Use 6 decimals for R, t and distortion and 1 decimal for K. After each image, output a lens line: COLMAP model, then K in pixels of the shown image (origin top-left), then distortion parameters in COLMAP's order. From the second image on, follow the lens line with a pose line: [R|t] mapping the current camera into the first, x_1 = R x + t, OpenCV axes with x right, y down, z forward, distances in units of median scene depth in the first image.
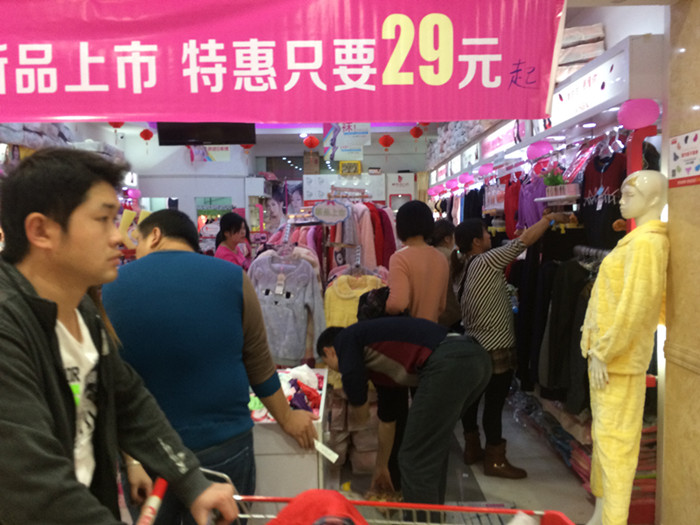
lens RADIAL K [[604.3, 0, 356.5], [0, 604.3, 264.8], [0, 0, 1]] dist [0.077236, -0.088640]
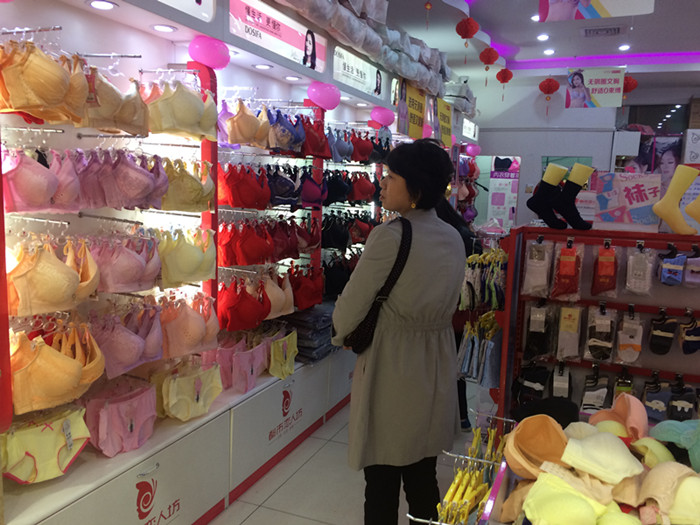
lens RADIAL K [[604.3, 0, 344.5], [0, 604.3, 264.3], [0, 0, 1]] dist [0.077236, -0.088640]
pose [[0.921837, 0.093400, -0.376155, -0.371287], [-0.071915, 0.994895, 0.070792, -0.012918], [0.380847, -0.038208, 0.923849, 0.286384]]
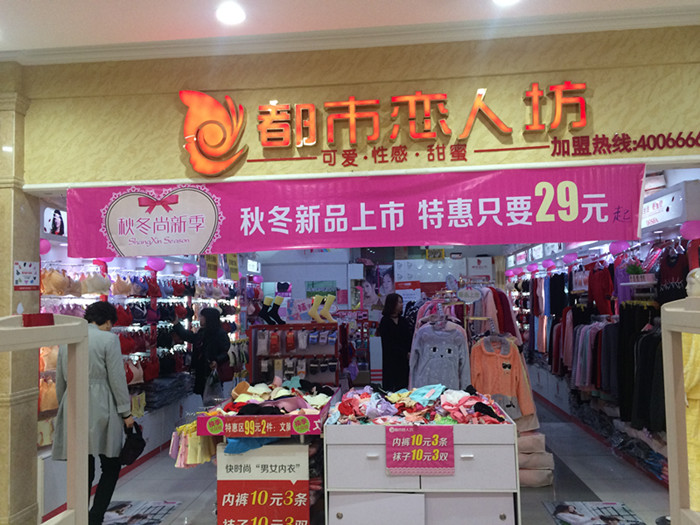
lens RADIAL K [[604.3, 0, 355.7], [0, 604.3, 243.1], [0, 0, 1]] dist [0.077236, -0.088640]
pose [[0.996821, -0.020137, -0.077093, -0.149108], [0.007295, 0.986540, -0.163357, 0.017074], [0.079345, 0.162275, 0.983550, -0.317918]]
